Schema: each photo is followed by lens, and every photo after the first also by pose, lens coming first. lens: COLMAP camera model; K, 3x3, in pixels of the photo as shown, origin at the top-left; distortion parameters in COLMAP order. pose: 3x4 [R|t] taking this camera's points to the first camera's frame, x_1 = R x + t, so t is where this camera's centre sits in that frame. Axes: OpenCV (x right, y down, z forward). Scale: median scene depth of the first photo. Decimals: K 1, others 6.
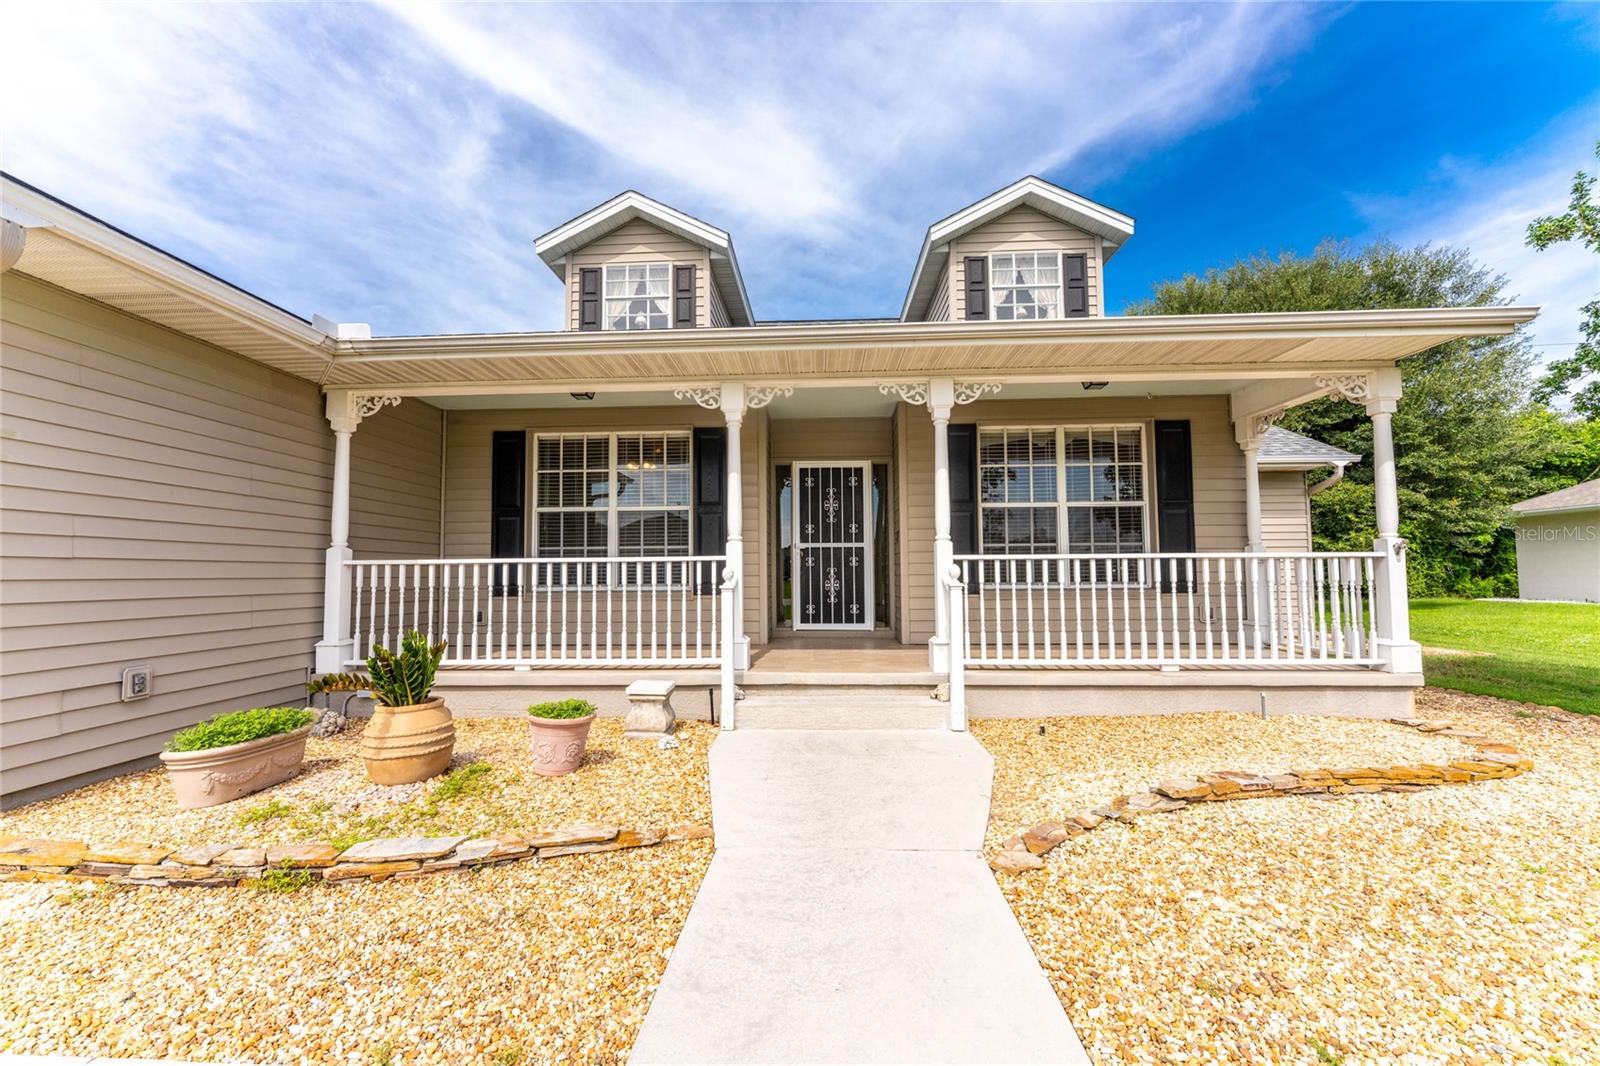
lens RADIAL K [[632.1, 0, 792.4], [0, 632.1, 535.4], [0, 0, 1]] dist [0.000253, -0.000113]
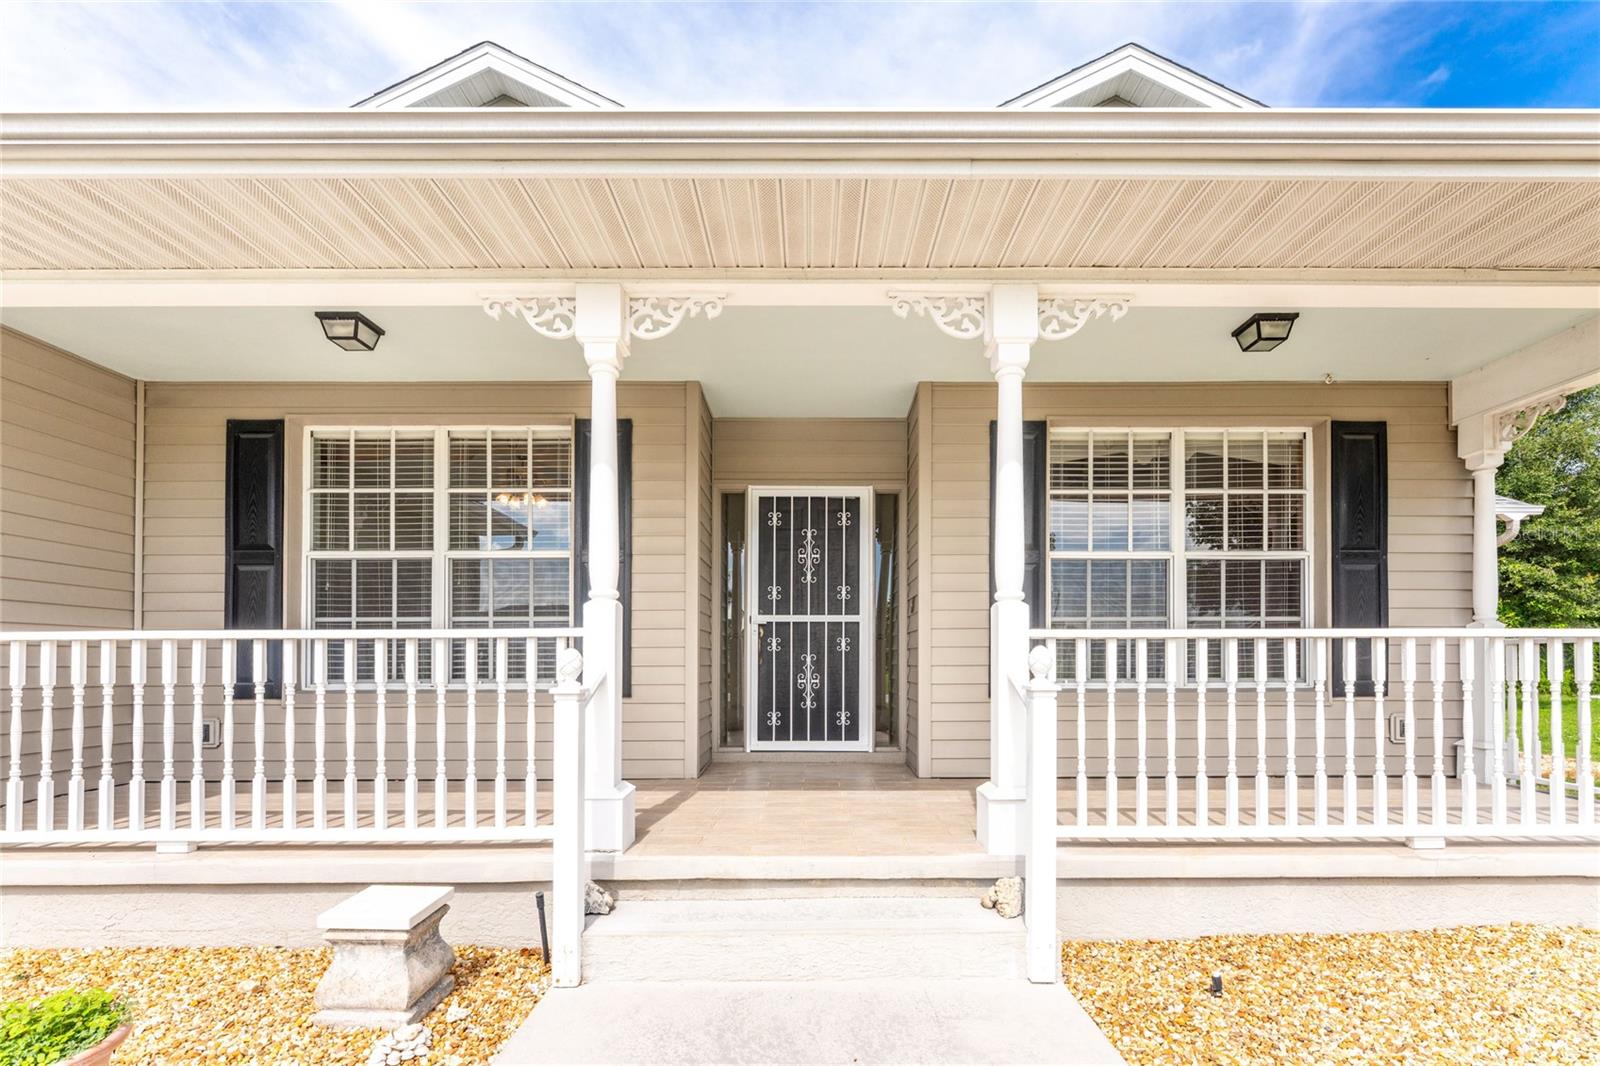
lens RADIAL K [[696.1, 0, 820.3], [0, 696.1, 655.7], [0, 0, 1]] dist [0.008759, -0.000179]
pose [[0.998786, 0.005924, 0.048892, 0.040406], [-0.008301, 0.998786, 0.048558, 0.019020], [-0.048545, -0.048905, 0.997623, 0.303809]]
